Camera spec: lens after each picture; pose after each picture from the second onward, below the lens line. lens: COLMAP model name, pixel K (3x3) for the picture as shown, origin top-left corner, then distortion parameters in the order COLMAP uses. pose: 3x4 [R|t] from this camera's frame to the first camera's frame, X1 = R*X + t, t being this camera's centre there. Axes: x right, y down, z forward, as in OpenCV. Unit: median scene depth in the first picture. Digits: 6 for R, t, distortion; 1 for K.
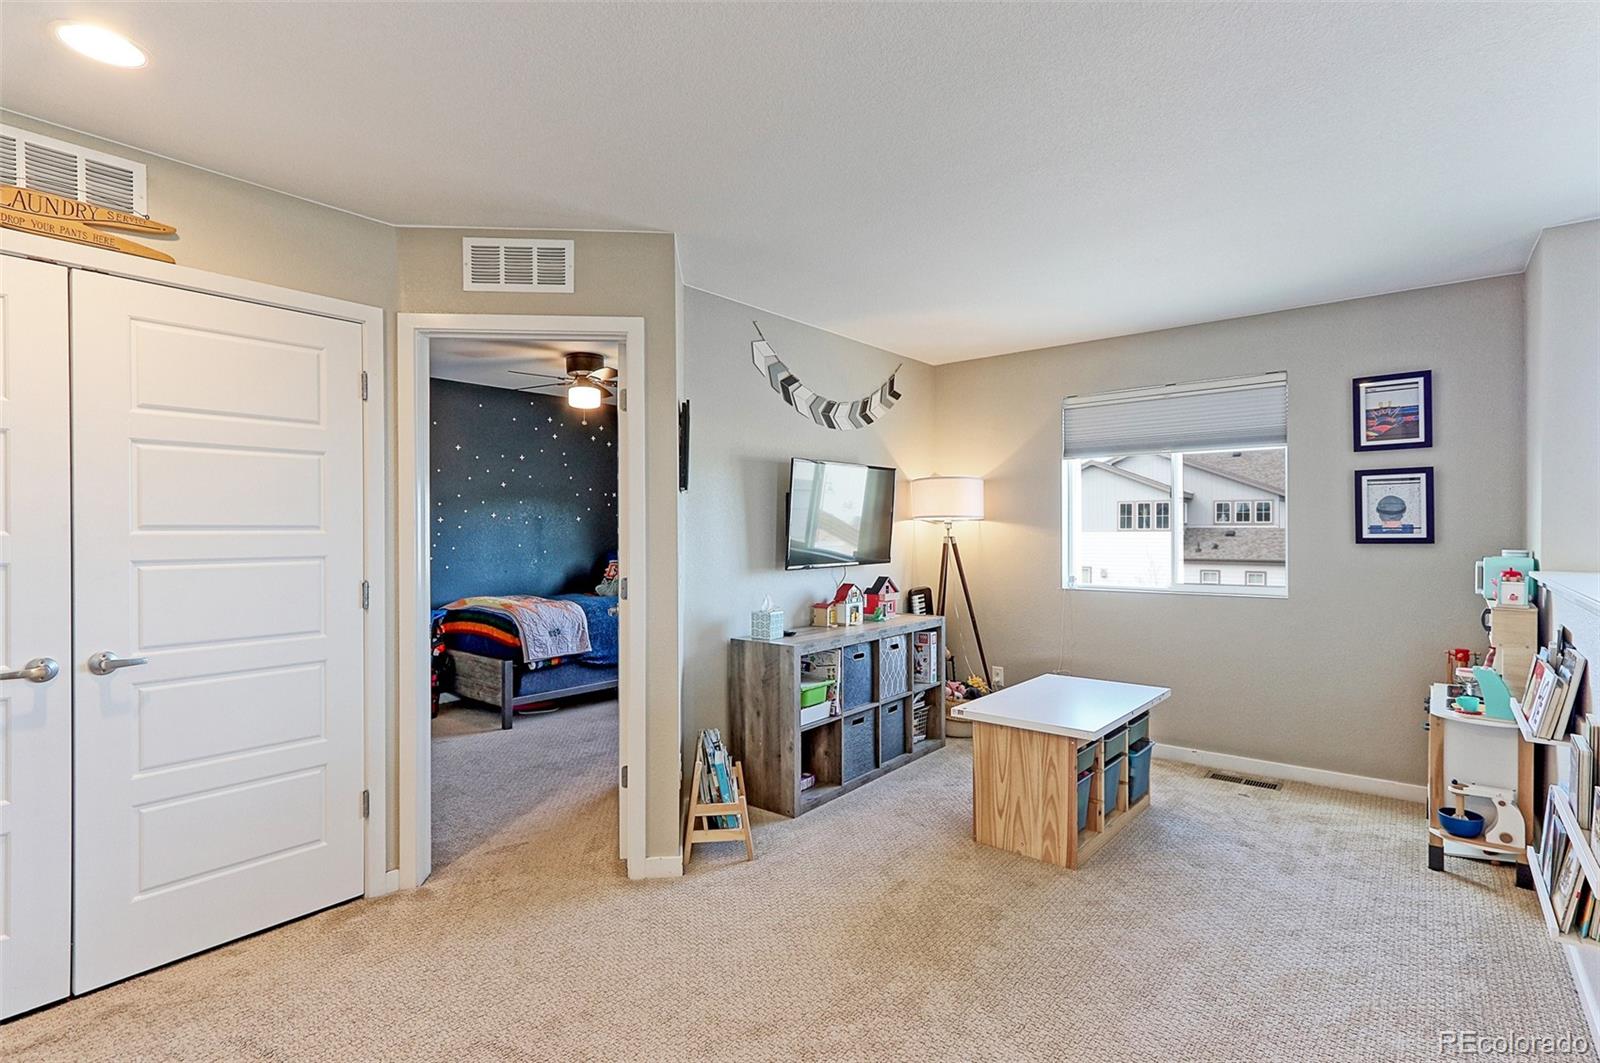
lens RADIAL K [[721.9, 0, 800.0], [0, 721.9, 531.5], [0, 0, 1]] dist [-0.012228, 0.000478]
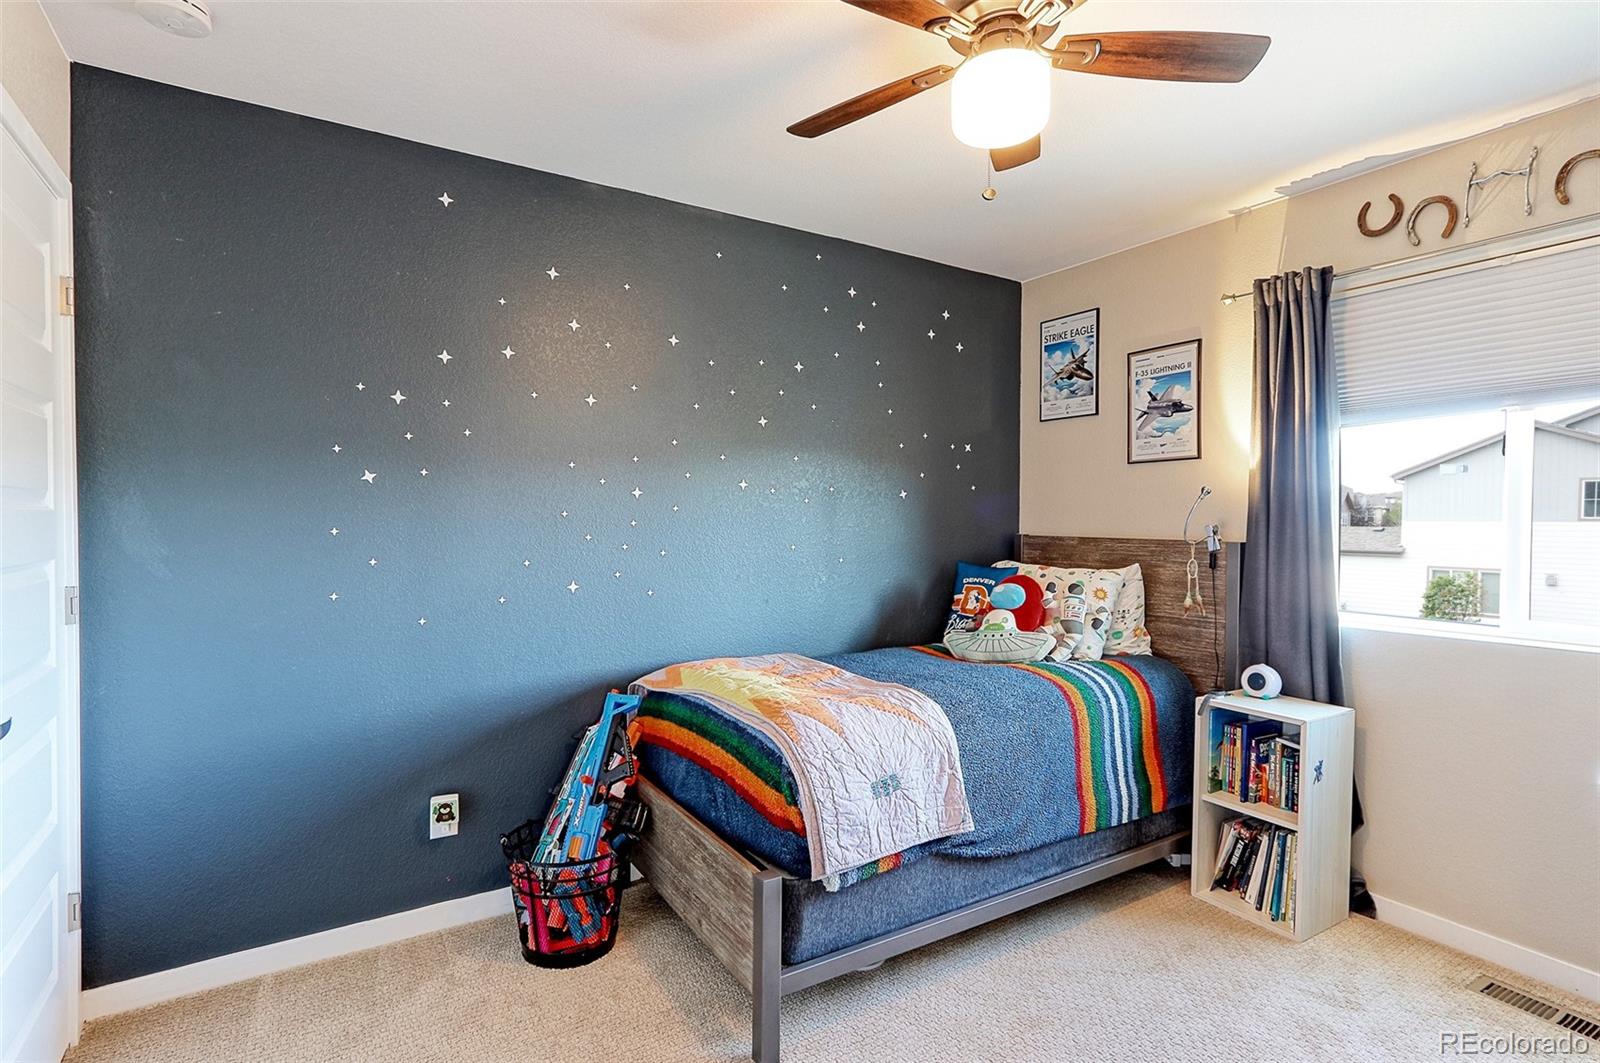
lens RADIAL K [[721.9, 0, 800.0], [0, 721.9, 531.5], [0, 0, 1]] dist [-0.012228, 0.000478]
pose [[0.942269, 0.011781, -0.334651, -0.156721], [-0.008445, 0.999899, 0.011421, 0.002434], [0.334751, -0.007935, 0.942273, 0.383303]]
